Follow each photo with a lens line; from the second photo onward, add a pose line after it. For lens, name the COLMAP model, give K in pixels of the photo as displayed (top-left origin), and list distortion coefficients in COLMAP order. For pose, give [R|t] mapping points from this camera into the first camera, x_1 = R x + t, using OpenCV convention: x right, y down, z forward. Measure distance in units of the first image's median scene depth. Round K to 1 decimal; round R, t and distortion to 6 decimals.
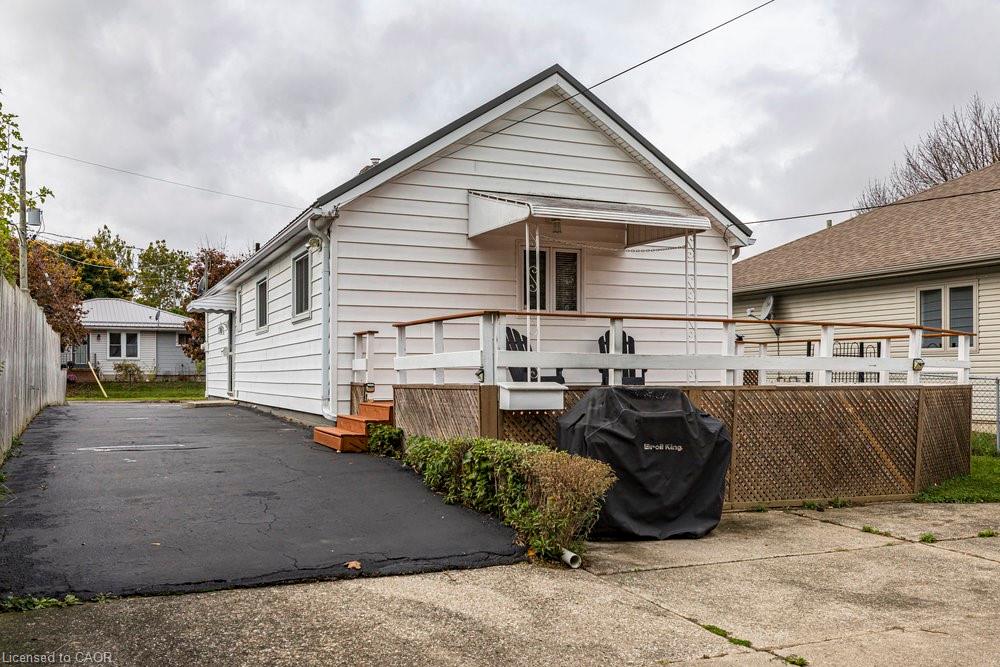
lens RADIAL K [[920.3, 0, 449.0], [0, 920.3, 335.9], [0, 0, 1]] dist [-0.007550, -0.005510]
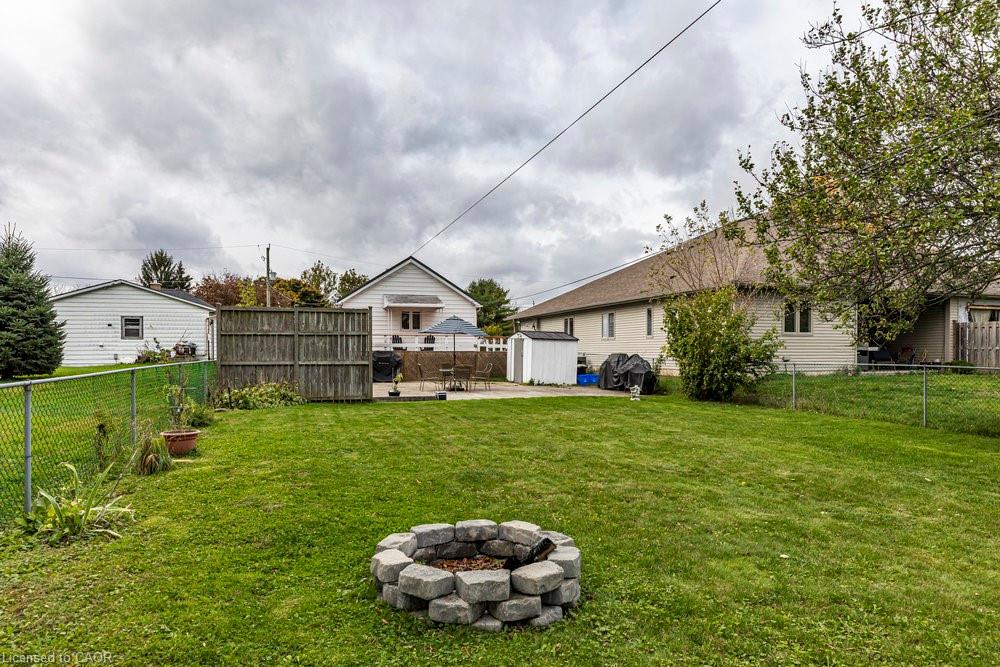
lens RADIAL K [[653.5, 0, 502.1], [0, 653.5, 356.6], [0, 0, 1]] dist [0.000579, -0.000346]
pose [[0.994029, -0.000725, -0.109117, 0.667712], [0.006911, 0.998389, 0.056324, -0.059666], [0.108901, -0.056742, 0.992432, -1.252417]]
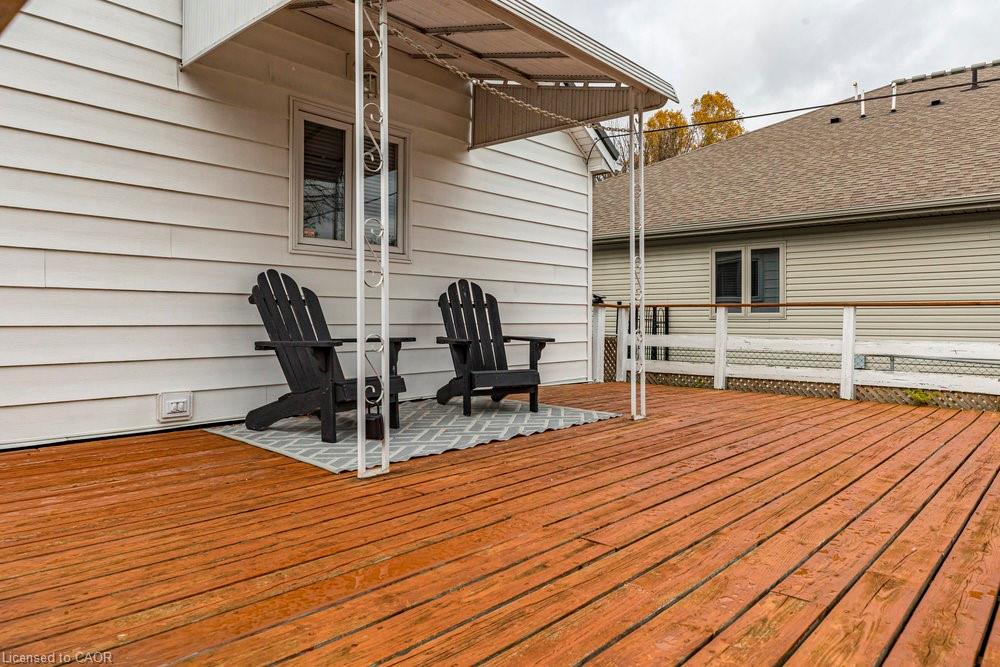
lens RADIAL K [[669.4, 0, 514.6], [0, 669.4, 329.1], [0, 0, 1]] dist [-0.003375, -0.001331]
pose [[0.889181, -0.000530, 0.457556, 0.014964], [-0.026473, 0.998265, 0.052601, -0.000284], [-0.456789, -0.058885, 0.887624, 0.588701]]
